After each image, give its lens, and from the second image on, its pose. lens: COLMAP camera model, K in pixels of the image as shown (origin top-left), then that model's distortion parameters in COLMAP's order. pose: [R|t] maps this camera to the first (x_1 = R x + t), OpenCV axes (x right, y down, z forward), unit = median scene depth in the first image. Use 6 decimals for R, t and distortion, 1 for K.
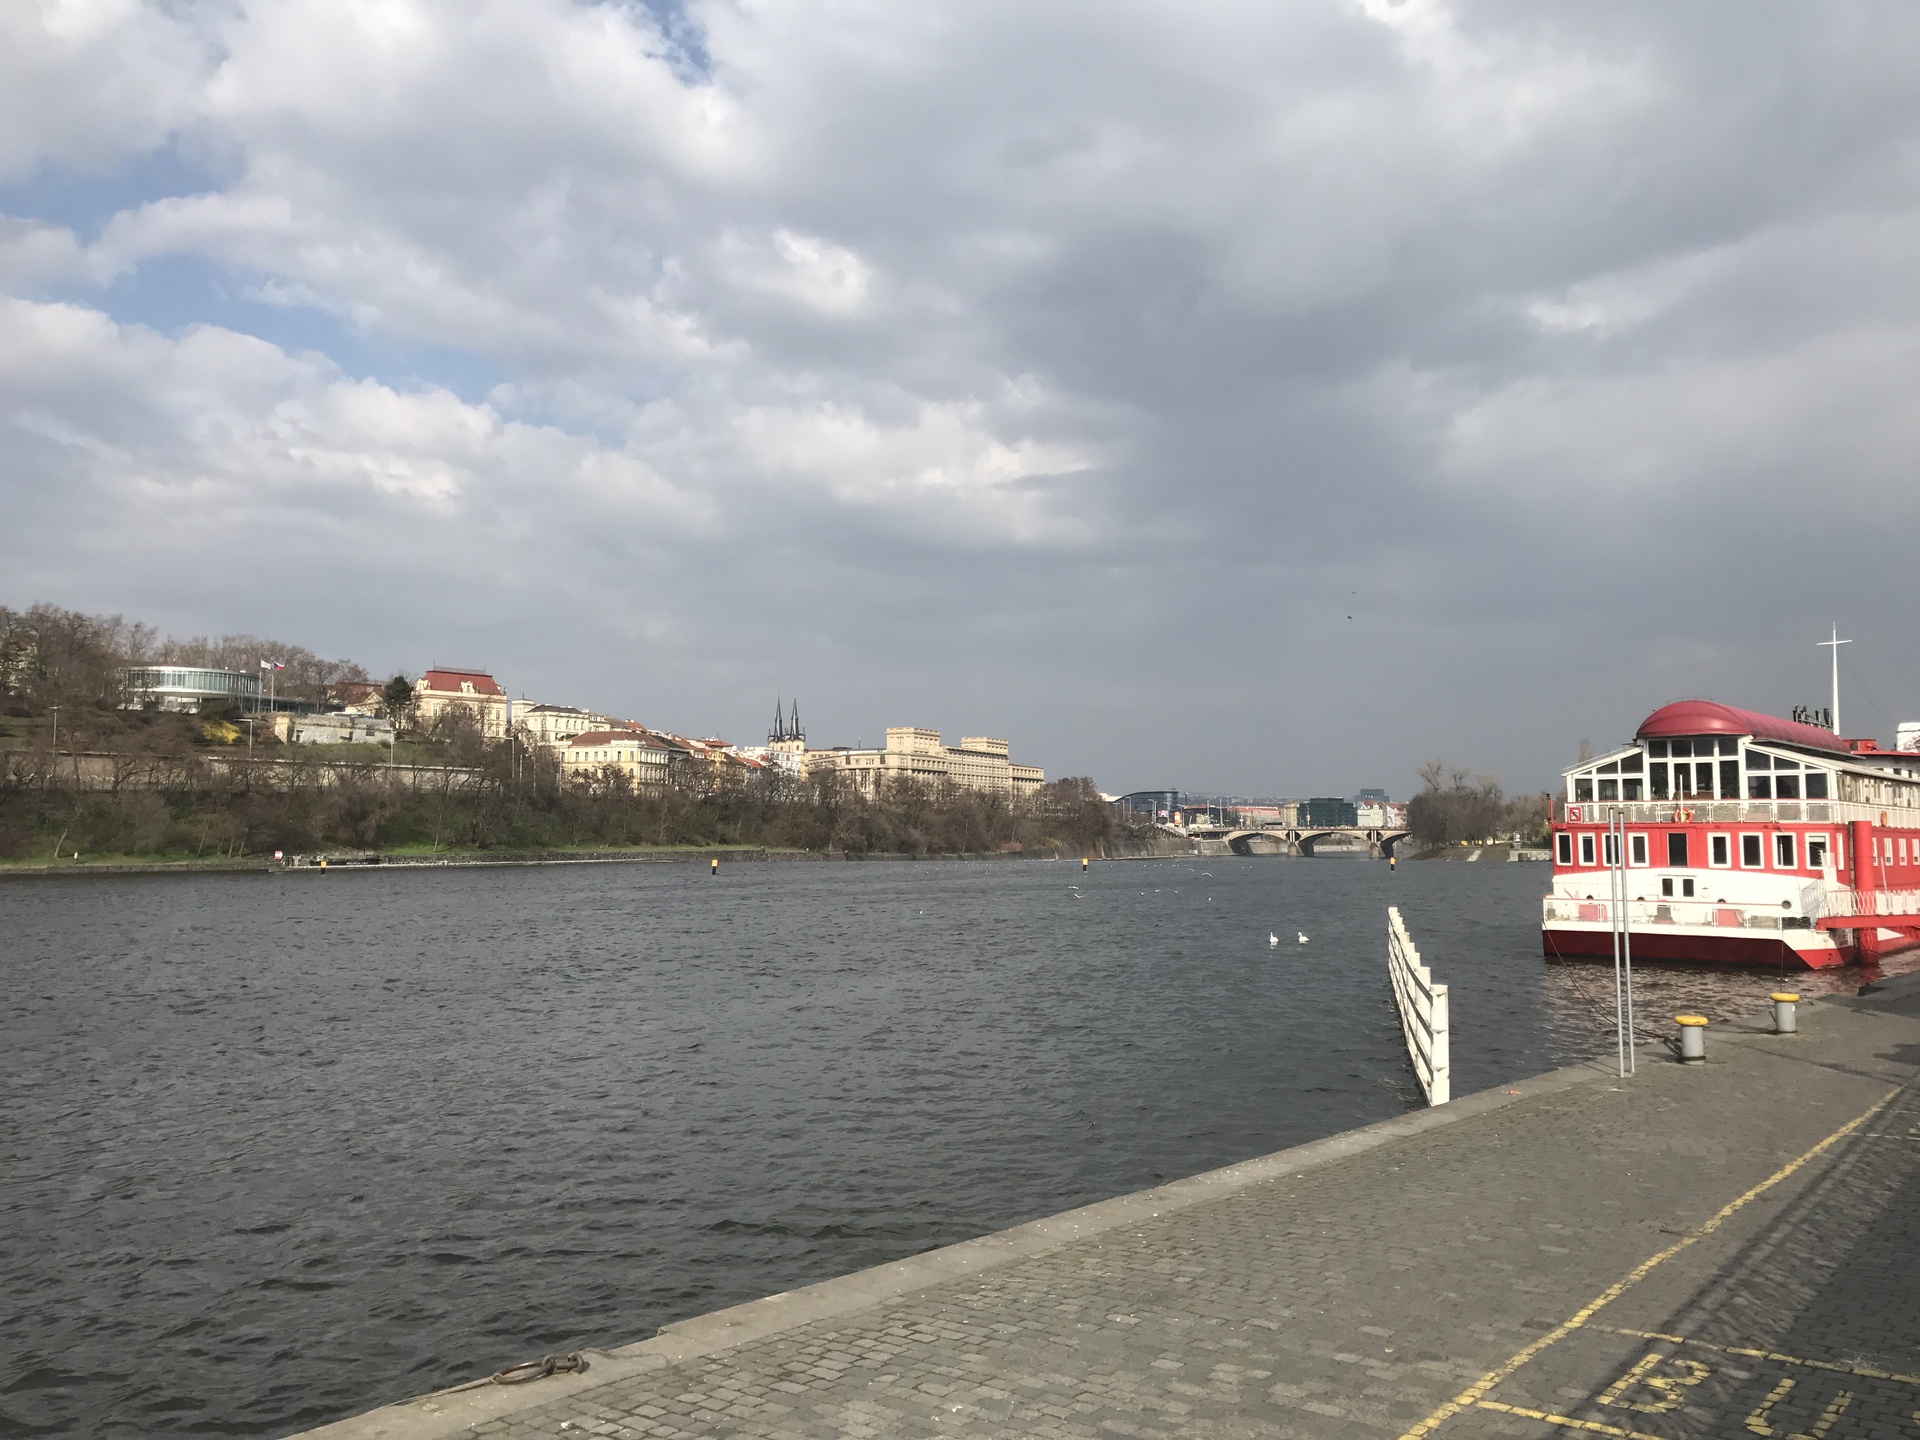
lens RADIAL K [[1582.9, 0, 960.0], [0, 1582.9, 720.0], [0, 0, 1]] dist [0.014655, 0.013923]
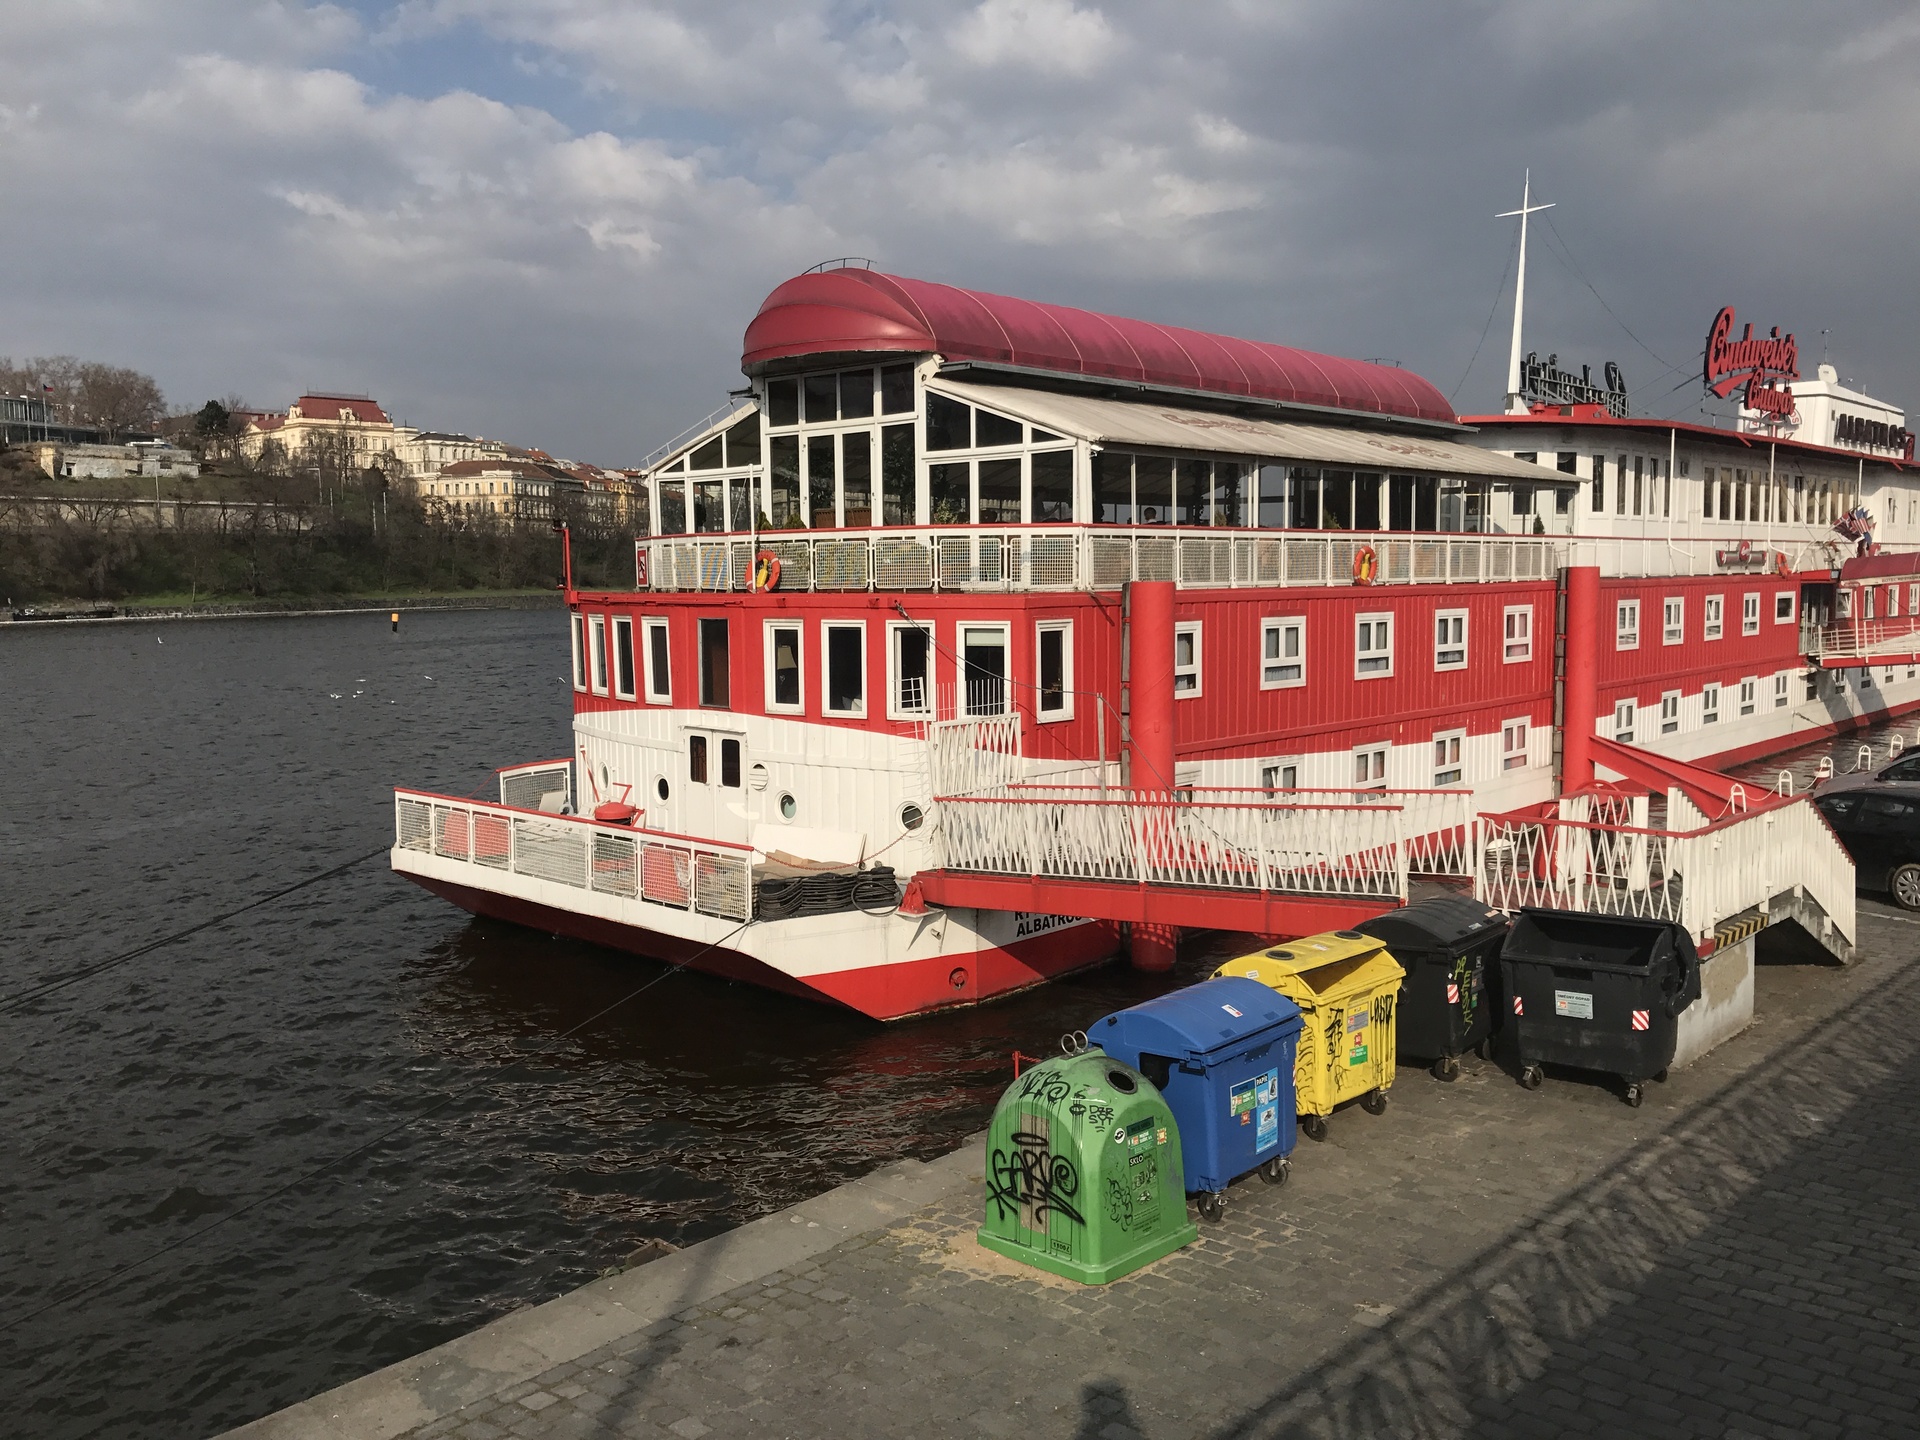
lens RADIAL K [[1582.9, 0, 960.0], [0, 1582.9, 720.0], [0, 0, 1]] dist [0.014655, 0.013923]
pose [[0.998895, -0.009765, -0.045977, 0.133283], [0.017386, 0.985563, 0.168412, 0.008166], [0.043669, -0.169025, 0.984644, 0.158283]]
